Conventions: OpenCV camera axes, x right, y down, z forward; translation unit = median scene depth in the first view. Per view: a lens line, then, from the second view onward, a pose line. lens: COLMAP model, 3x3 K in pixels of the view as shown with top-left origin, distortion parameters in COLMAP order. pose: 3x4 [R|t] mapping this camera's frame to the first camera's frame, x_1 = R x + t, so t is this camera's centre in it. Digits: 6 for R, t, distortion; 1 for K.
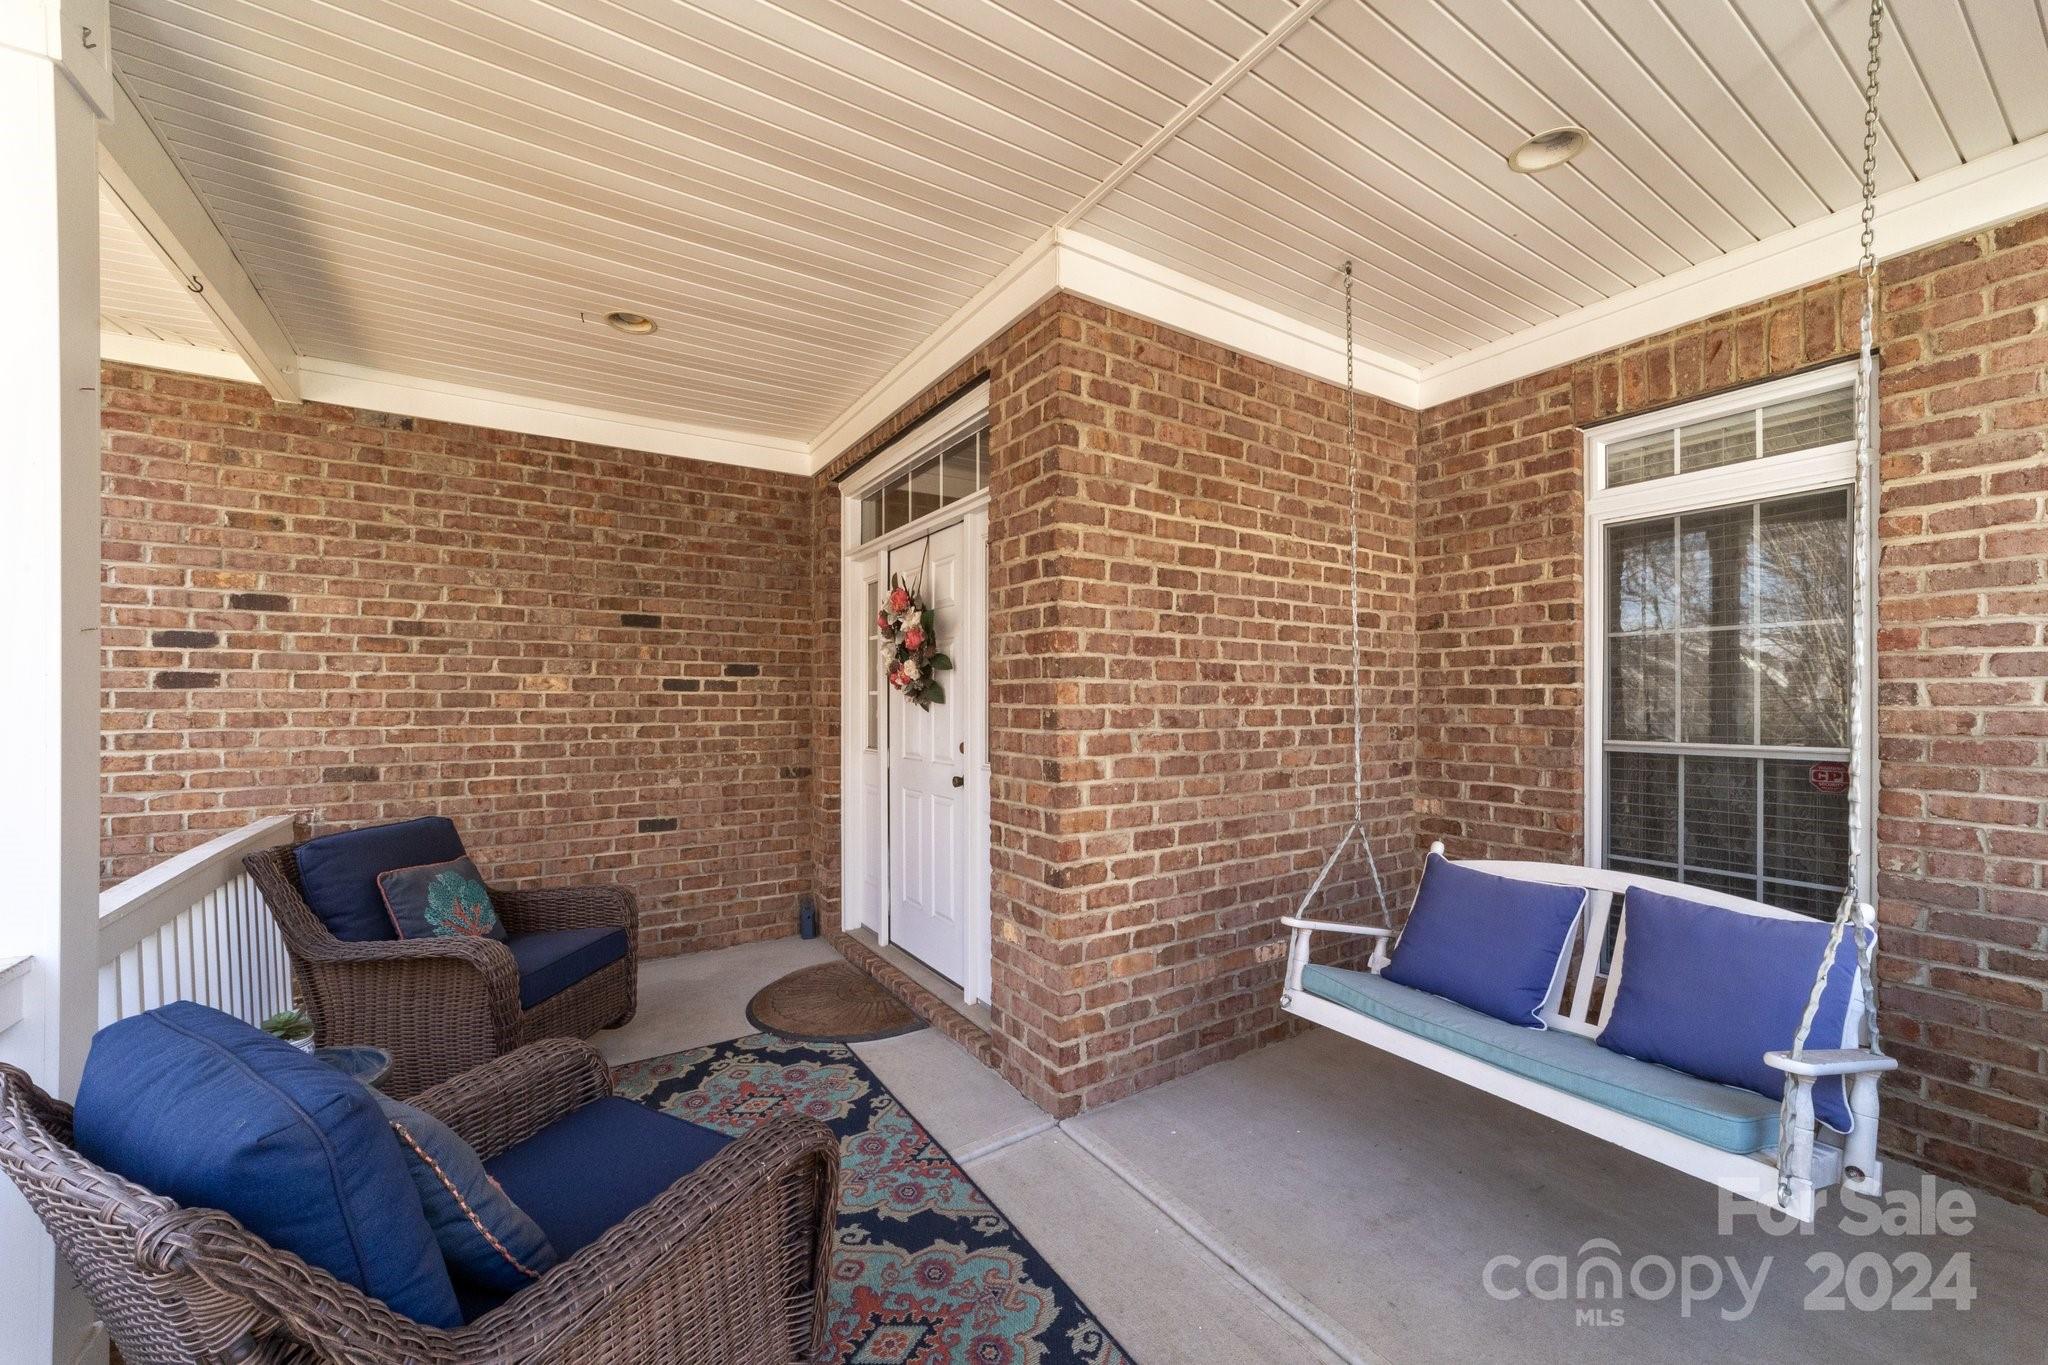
lens RADIAL K [[810.1, 0, 1025.5], [0, 810.1, 704.0], [0, 0, 1]] dist [0.000346, 0.000197]
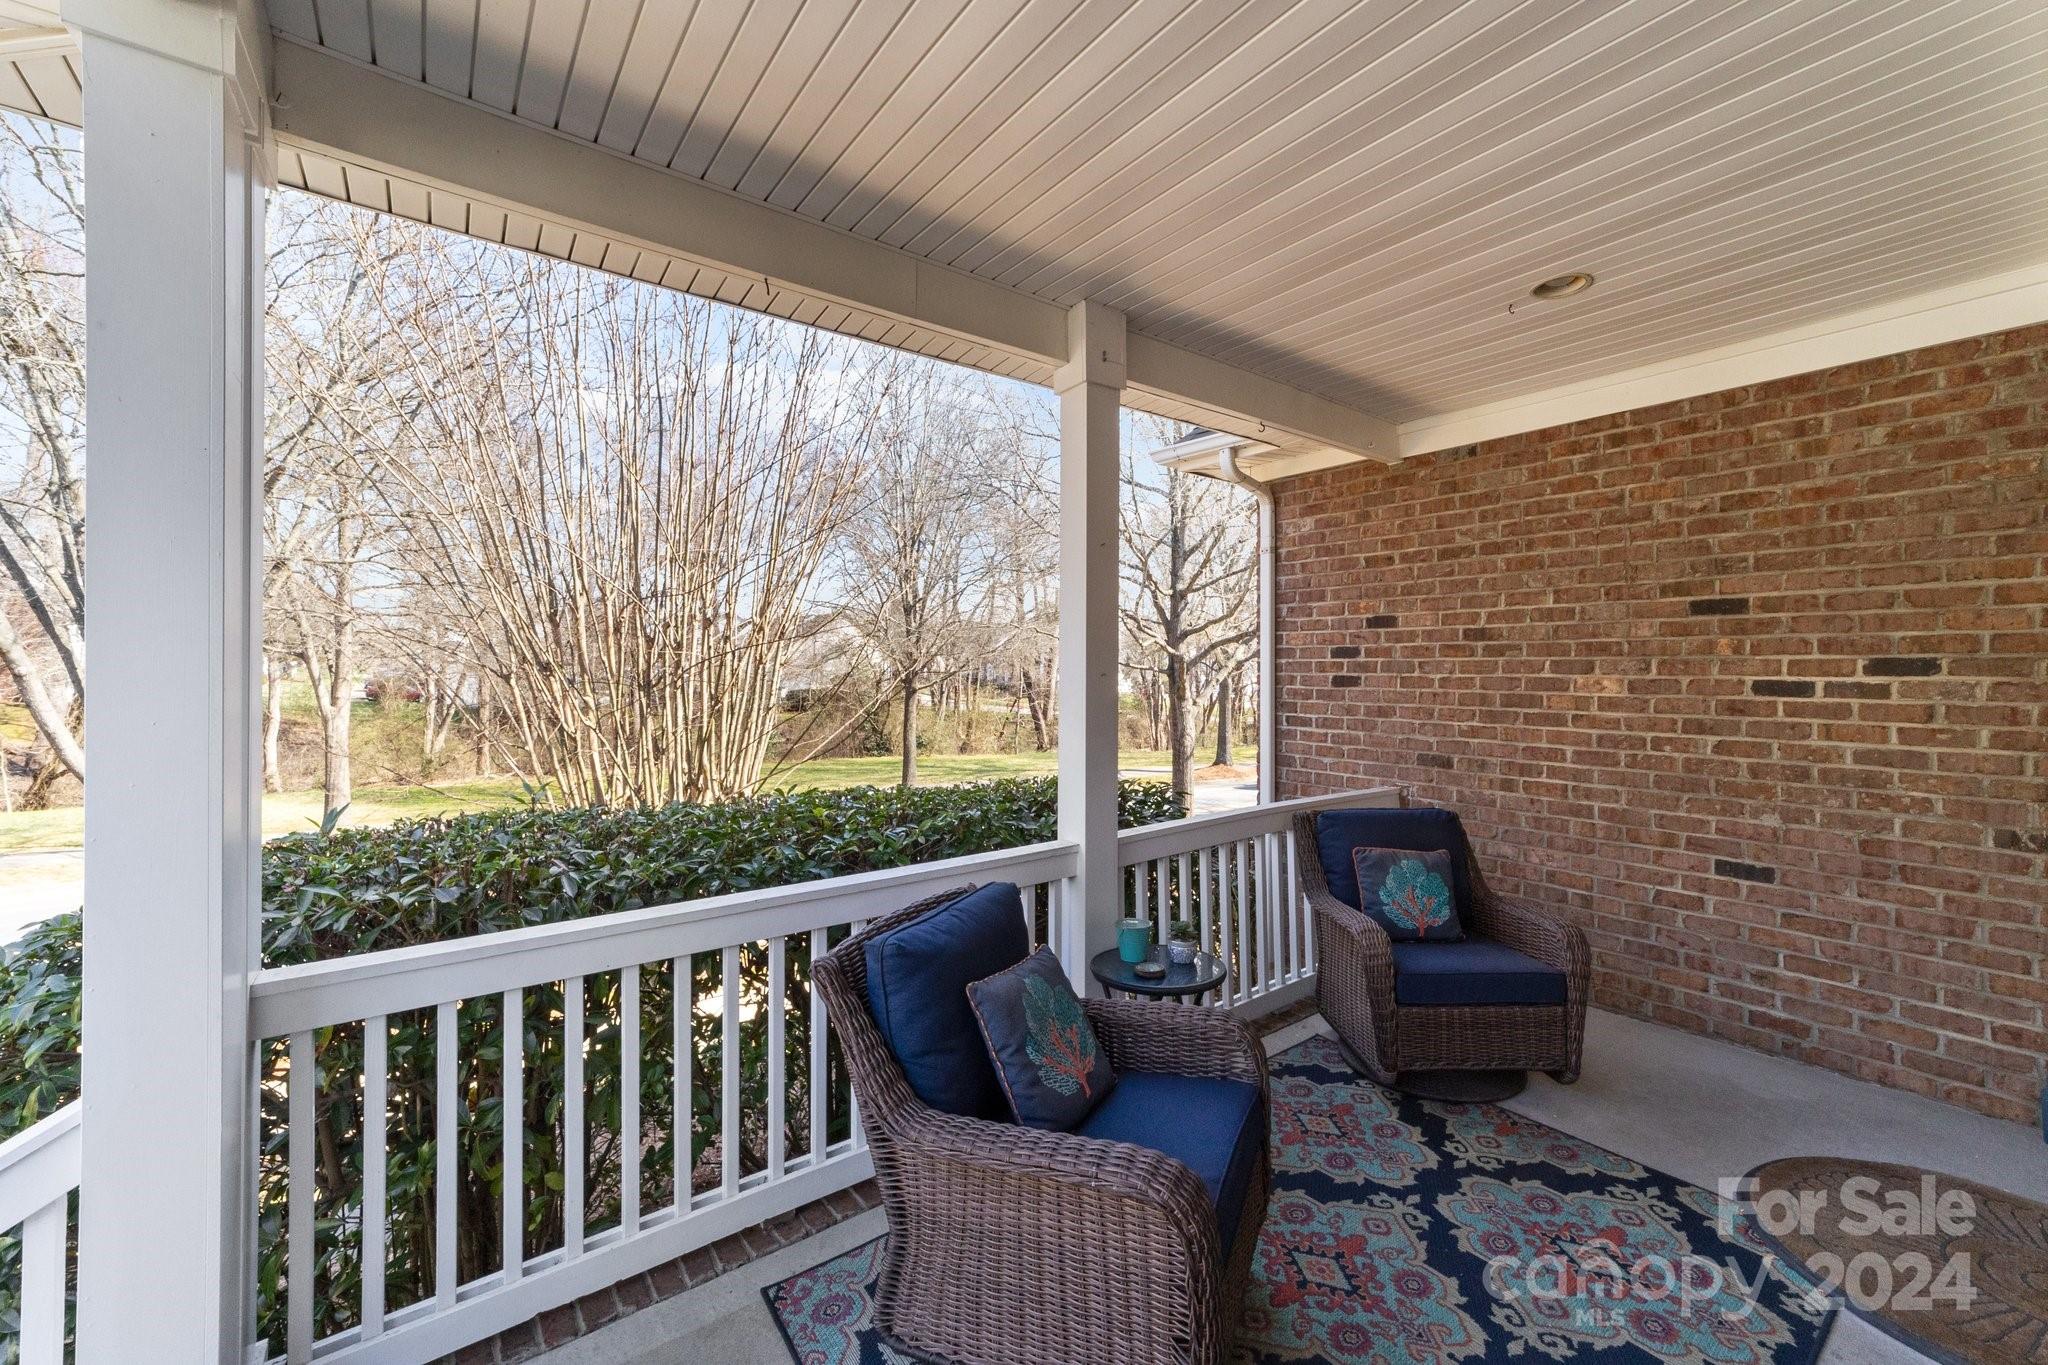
lens RADIAL K [[802.0, 0, 1019.8], [0, 802.0, 667.6], [0, 0, 1]] dist [-0.000089, 0.003984]
pose [[0.084409, -0.000545, -0.996431, 0.264055], [-0.002585, 0.999996, -0.000766, -0.043399], [0.996428, 0.002640, 0.084407, 0.272609]]
